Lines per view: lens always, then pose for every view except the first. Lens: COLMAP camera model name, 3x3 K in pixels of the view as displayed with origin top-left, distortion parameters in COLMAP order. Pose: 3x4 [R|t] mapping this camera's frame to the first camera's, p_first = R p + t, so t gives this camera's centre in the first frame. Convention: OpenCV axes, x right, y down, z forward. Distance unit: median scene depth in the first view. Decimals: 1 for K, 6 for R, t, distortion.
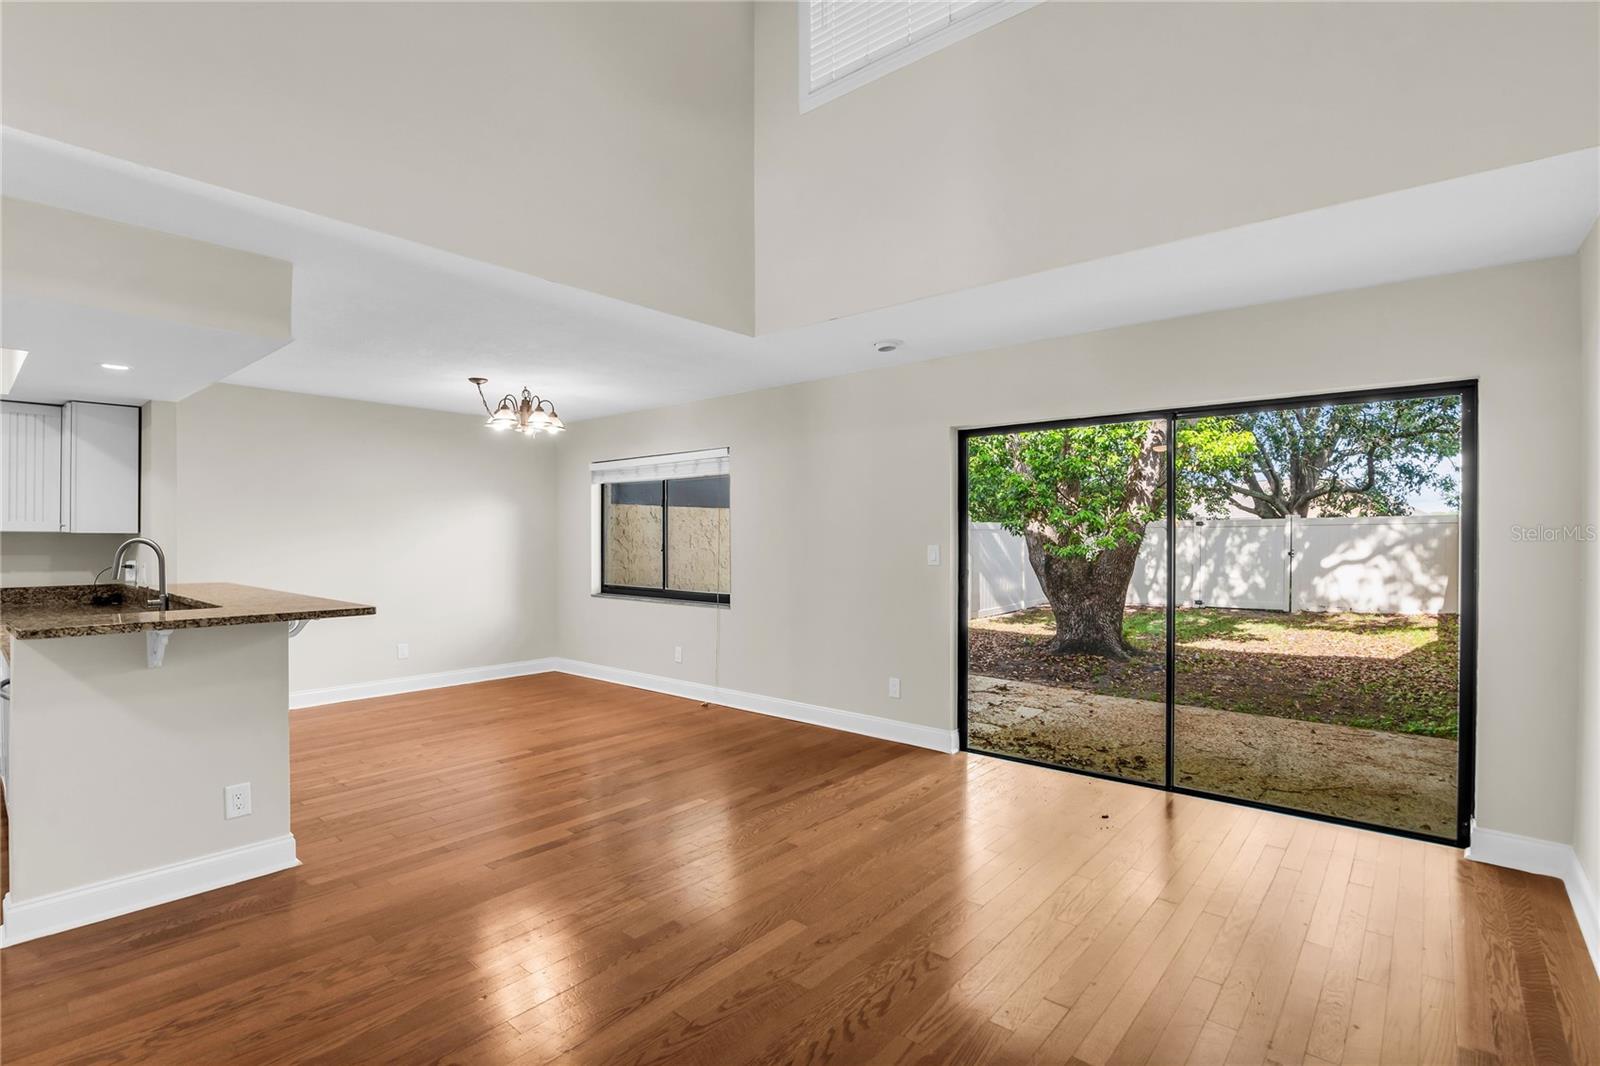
lens RADIAL K [[754.2, 0, 800.0], [0, 754.2, 533.0], [0, 0, 1]] dist [-0.021980, -0.000232]
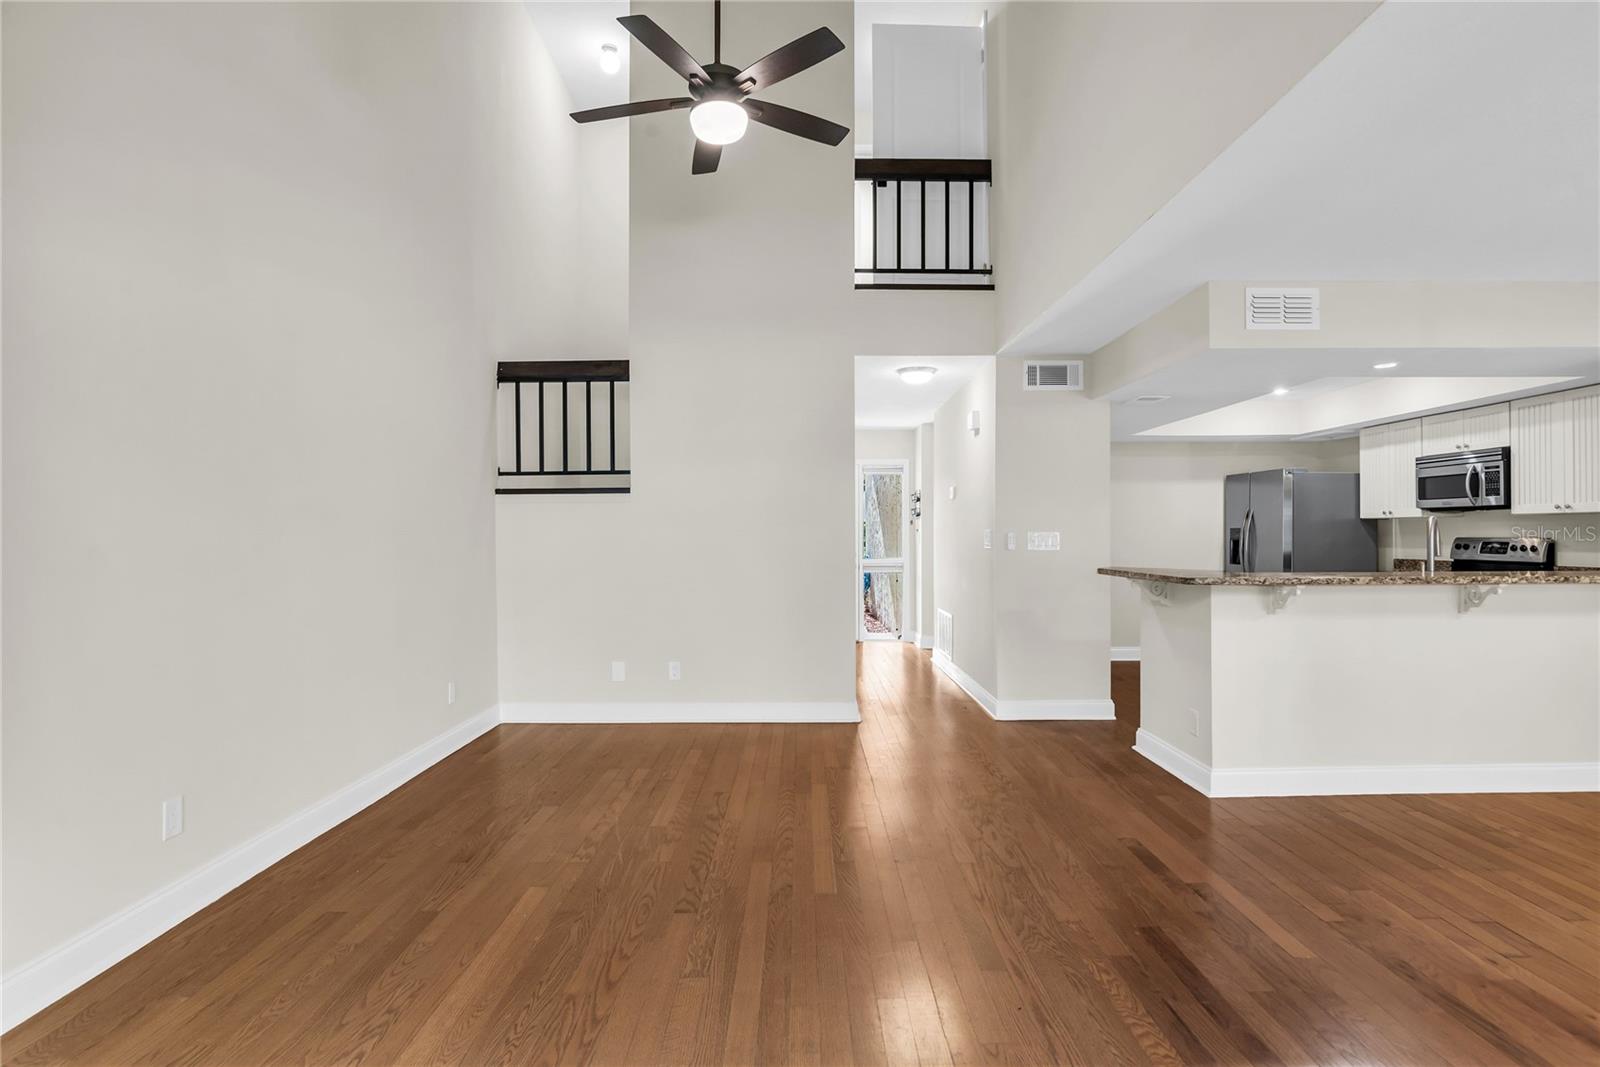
lens RADIAL K [[799.1, 0, 804.3], [0, 799.1, 529.1], [0, 0, 1]] dist [-0.019764, 0.000980]
pose [[-0.757915, -0.001911, -0.652350, 0.376618], [0.004899, 0.999951, -0.008622, 0.022613], [0.652335, -0.009730, -0.757869, 0.941592]]
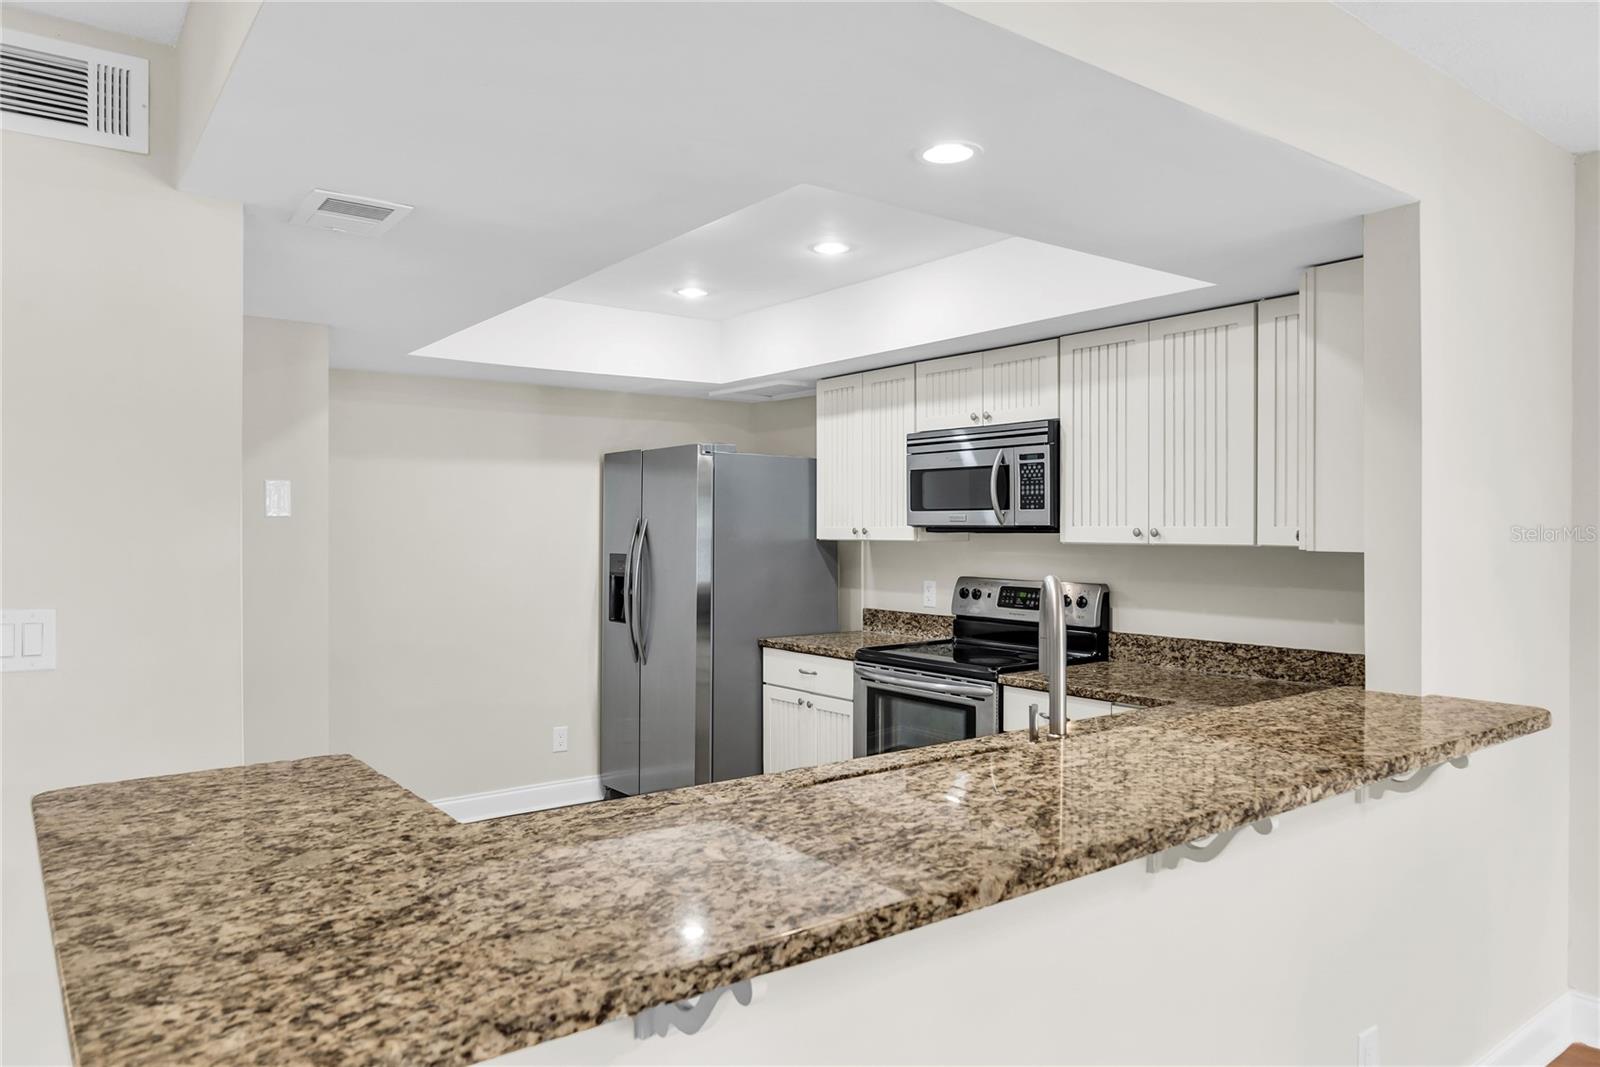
lens RADIAL K [[1059.0, 0, 796.8], [0, 1059.0, 527.2], [0, 0, 1]] dist [-0.012084, -0.001099]
pose [[-0.219038, -0.000286, -0.975716, -0.234208], [0.003262, 0.999994, -0.001025, -0.013727], [0.975711, -0.003407, -0.219036, 0.739429]]
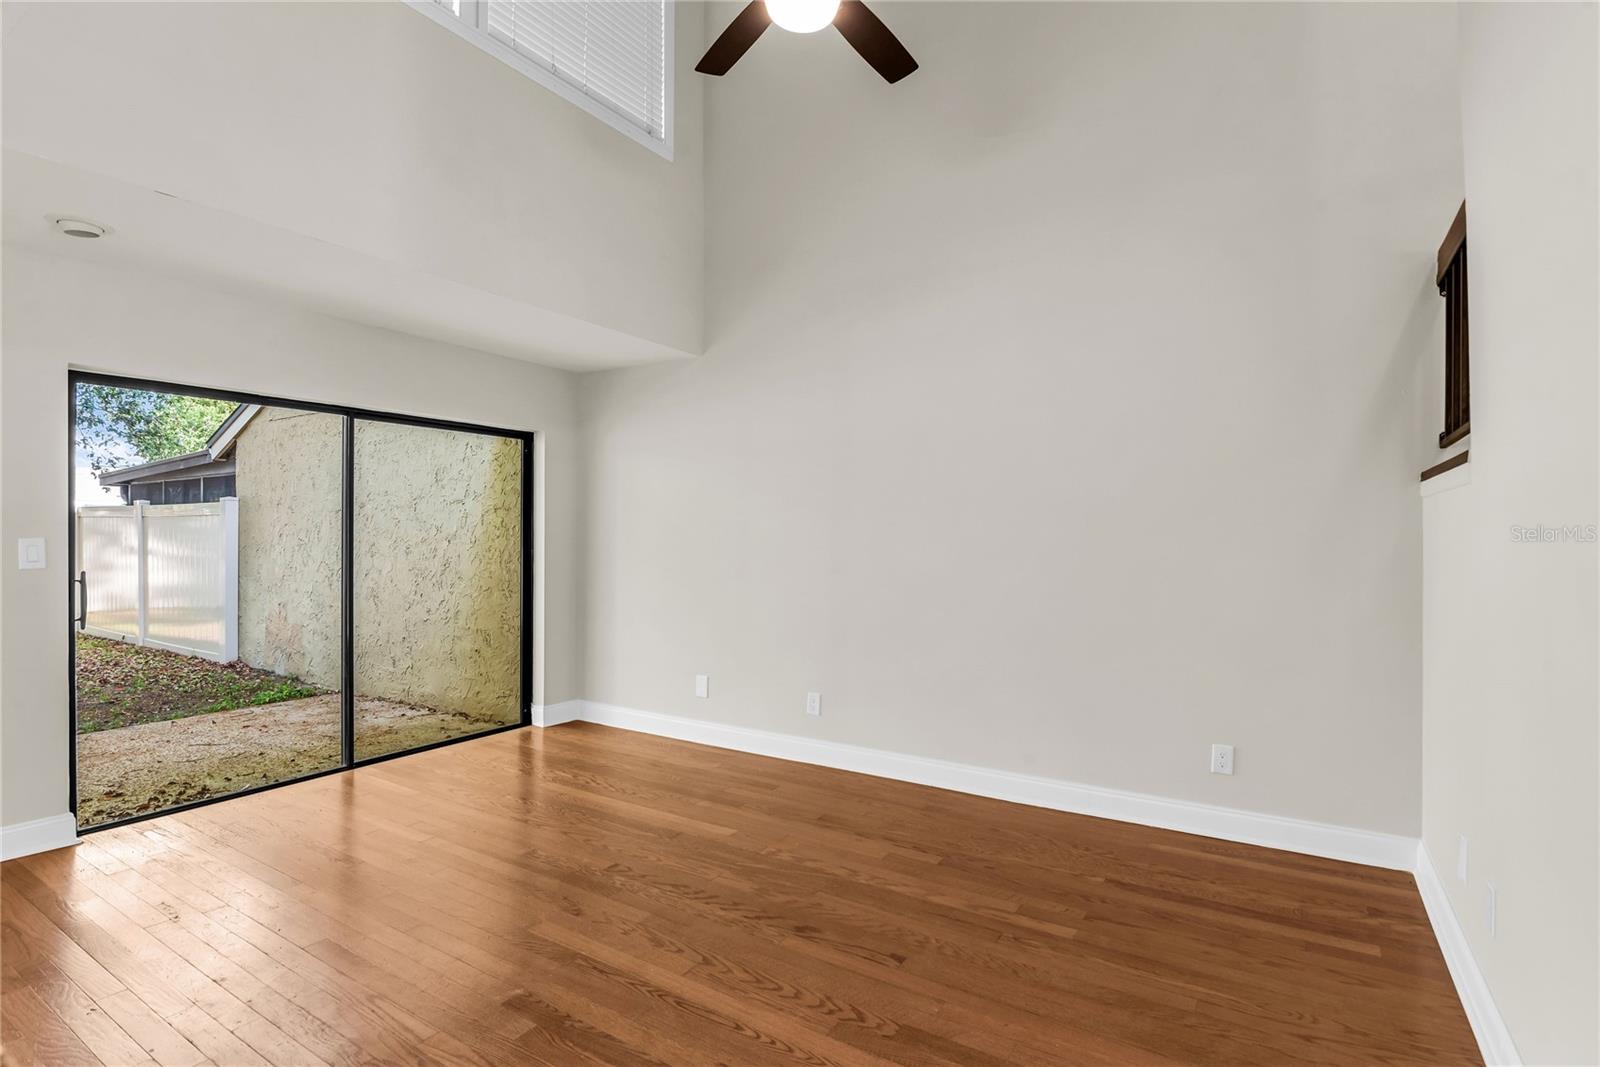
lens RADIAL K [[777.1, 0, 800.0], [0, 777.1, 533.5], [0, 0, 1]] dist [-0.023105, -0.000069]
pose [[-0.144483, 0.002576, 0.989504, -0.541235], [-0.005727, 0.999978, -0.003439, 0.009649], [-0.989491, -0.006164, -0.144465, 0.425932]]
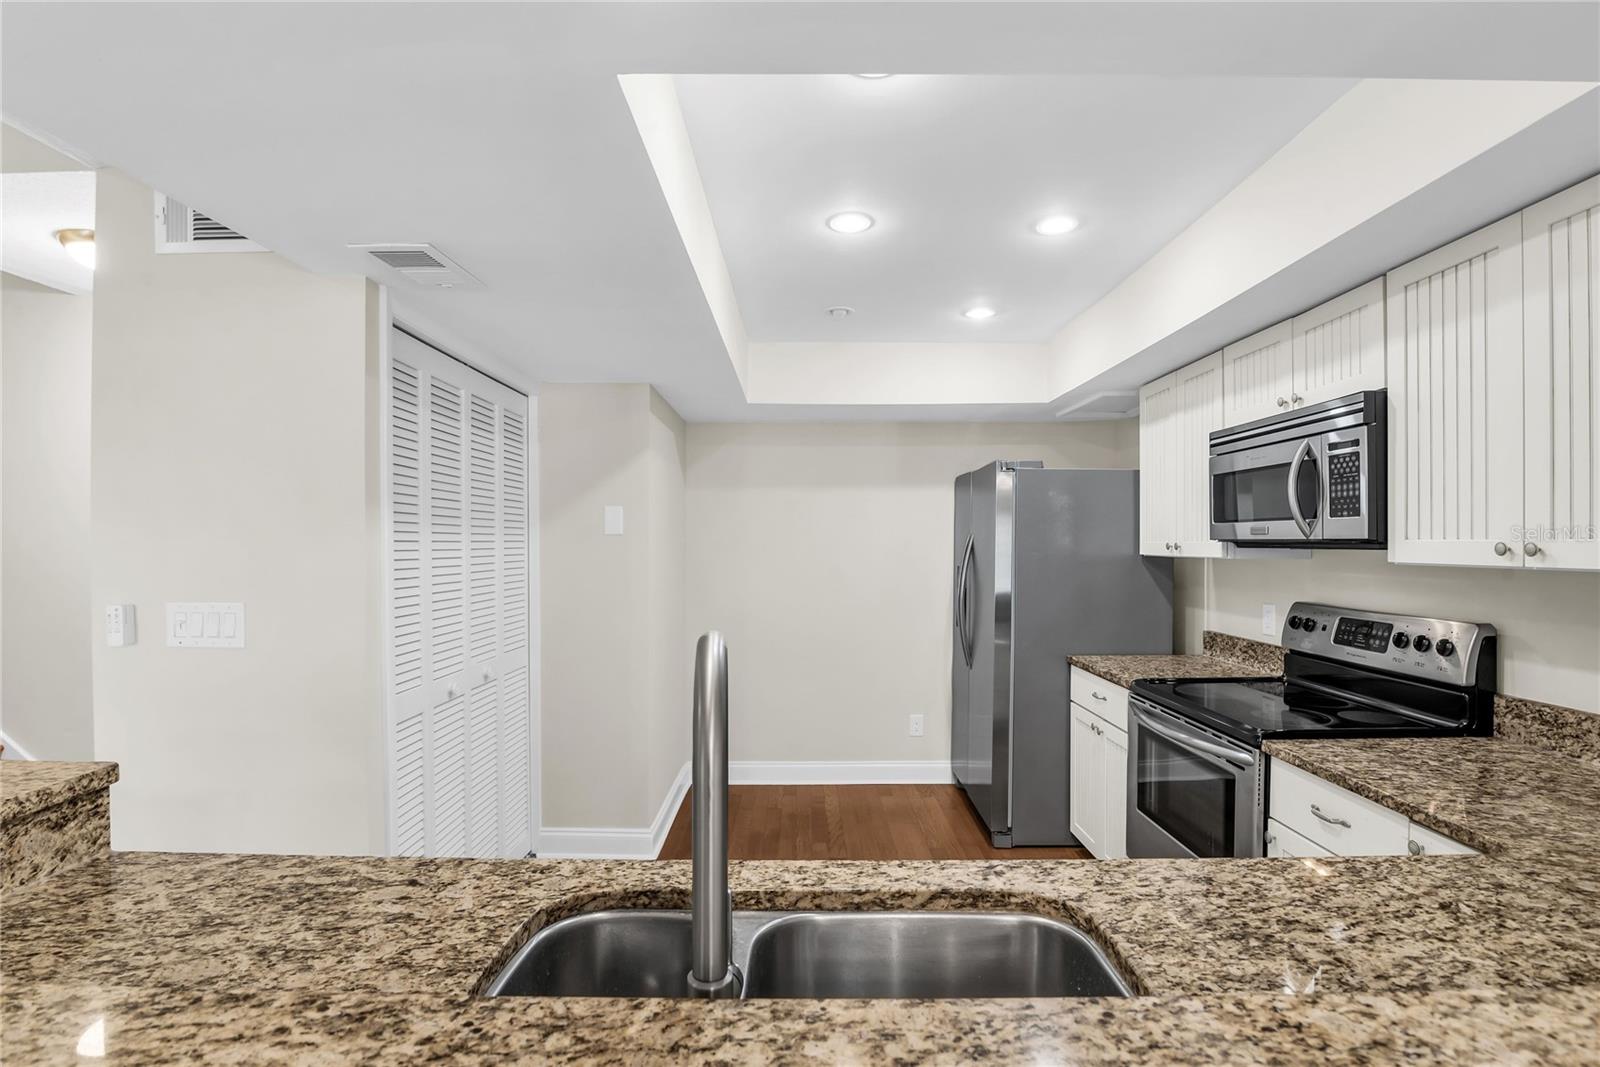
lens RADIAL K [[752.3, 0, 805.2], [0, 752.3, 545.3], [0, 0, 1]] dist [-0.022494, 0.000190]
pose [[-0.761608, 0.002055, -0.648035, -0.560846], [0.002590, 0.999997, 0.000127, -0.012525], [0.648033, -0.001582, -0.761611, 0.857779]]
